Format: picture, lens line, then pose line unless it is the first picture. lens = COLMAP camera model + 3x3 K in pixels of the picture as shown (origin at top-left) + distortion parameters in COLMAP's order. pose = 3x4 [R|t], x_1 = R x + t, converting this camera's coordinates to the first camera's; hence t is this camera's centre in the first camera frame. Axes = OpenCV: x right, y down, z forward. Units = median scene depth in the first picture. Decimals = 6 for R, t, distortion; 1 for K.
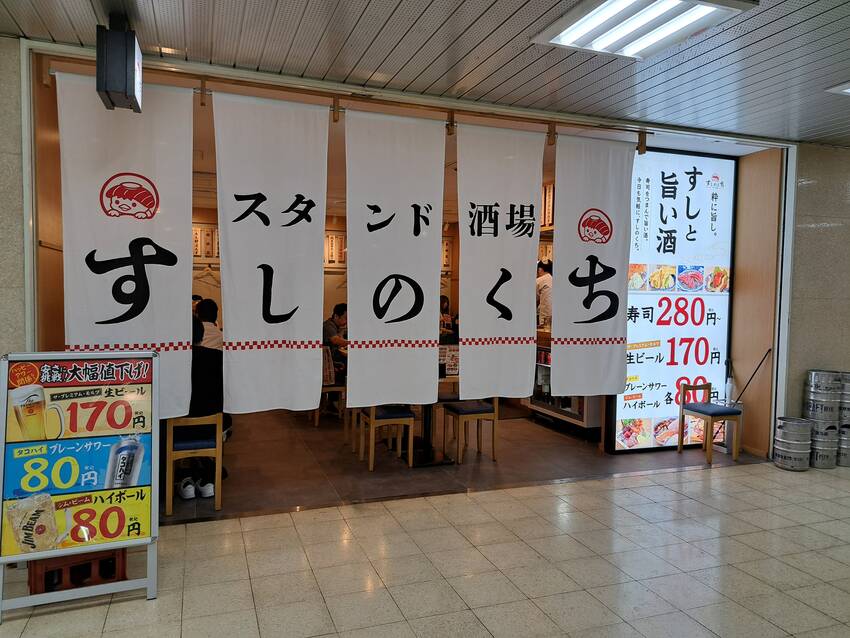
lens RADIAL K [[647.8, 0, 422.2], [0, 647.8, 317.2], [0, 0, 1]] dist [0.077693, -0.075427]
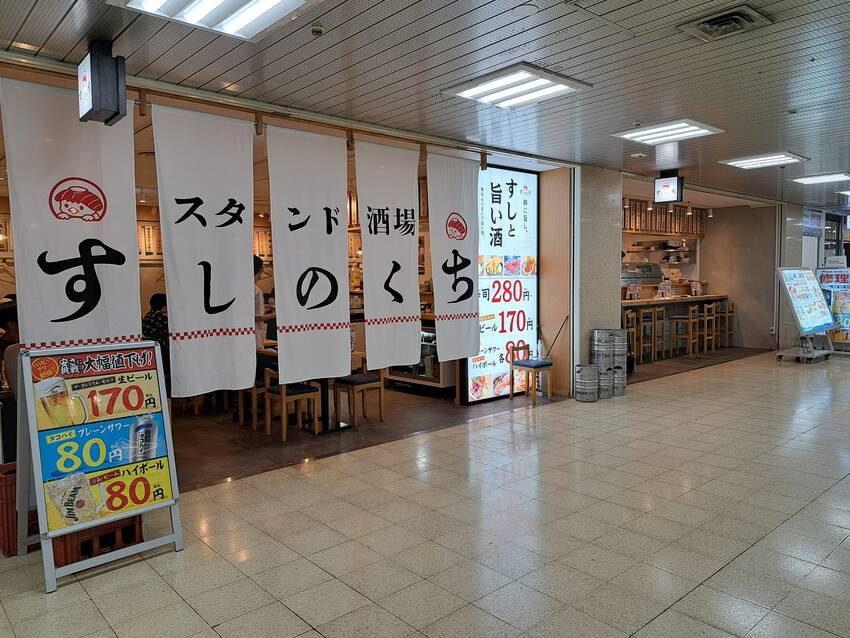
lens RADIAL K [[647.8, 0, 431.0], [0, 647.8, 320.0], [0, 0, 1]] dist [0.077693, -0.075427]
pose [[0.926604, -0.053261, 0.372249, -0.284082], [0.043913, 0.998472, 0.033552, -0.001504], [-0.373467, -0.014743, 0.927526, -0.172779]]
